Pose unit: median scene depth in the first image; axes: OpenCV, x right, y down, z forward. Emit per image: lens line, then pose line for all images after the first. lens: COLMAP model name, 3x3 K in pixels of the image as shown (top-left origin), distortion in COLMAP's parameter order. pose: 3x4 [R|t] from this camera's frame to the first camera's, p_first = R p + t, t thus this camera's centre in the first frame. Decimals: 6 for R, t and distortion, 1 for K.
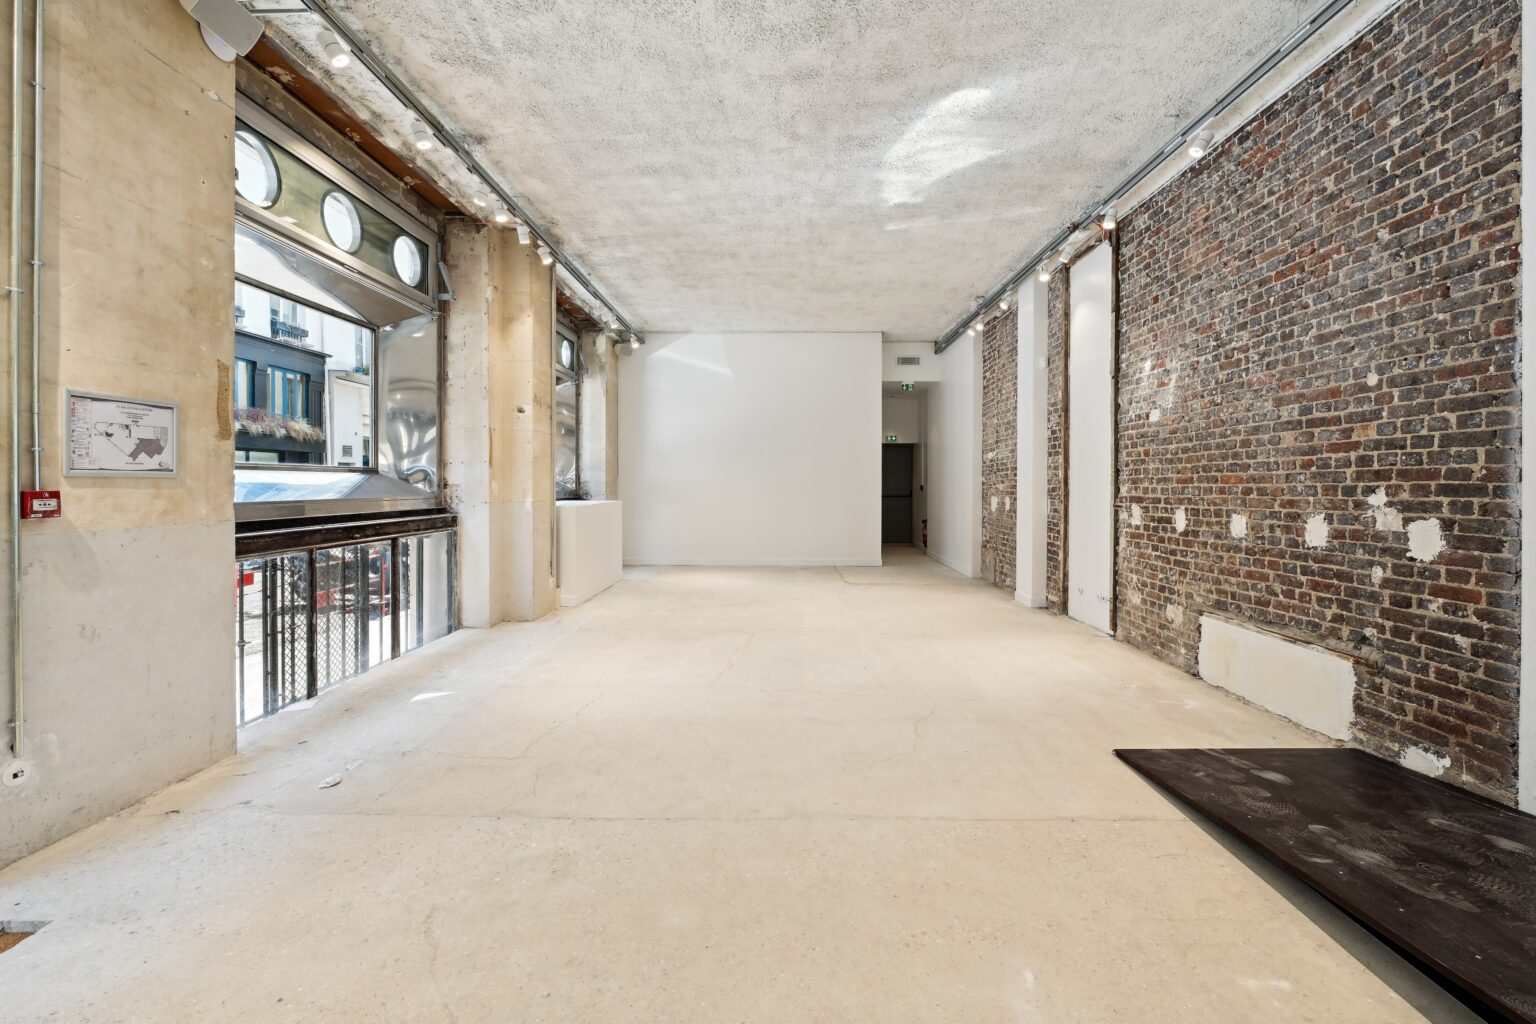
lens RADIAL K [[621.6, 0, 767.0], [0, 621.6, 493.0], [0, 0, 1]] dist [-0.007836, -0.000692]
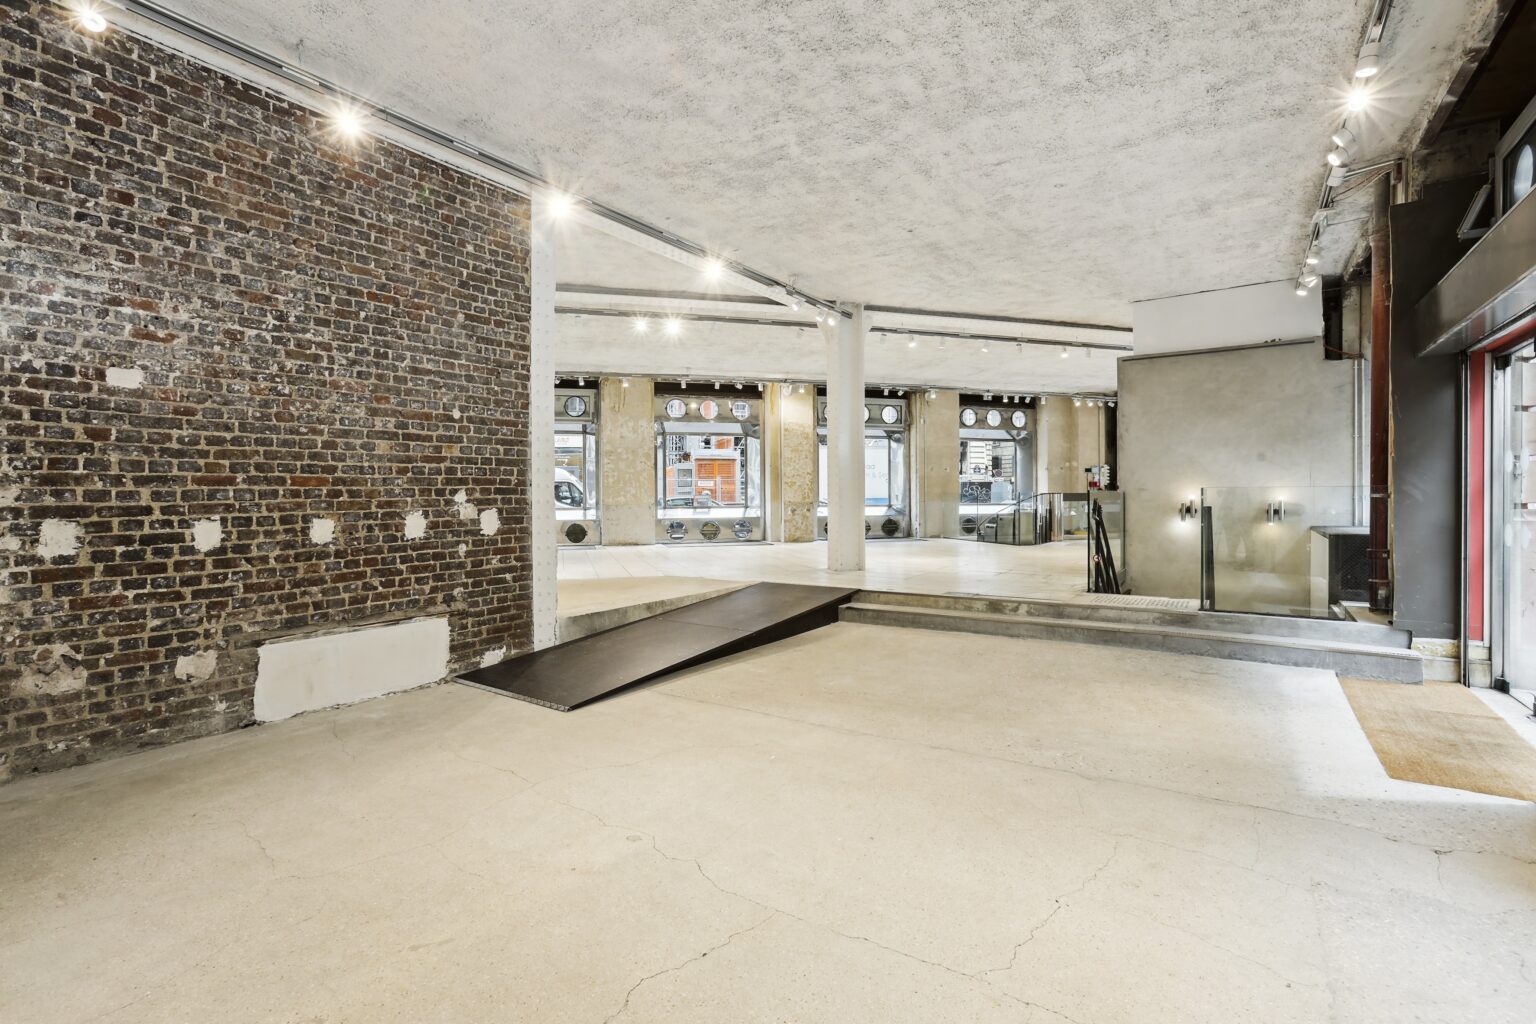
lens RADIAL K [[708.7, 0, 762.0], [0, 708.7, 505.3], [0, 0, 1]] dist [-0.046902, 0.018559]
pose [[-0.837354, -0.004582, 0.546642, -0.454069], [0.012077, 0.999566, 0.026877, -0.007412], [-0.546528, 0.029107, -0.836935, 1.780843]]
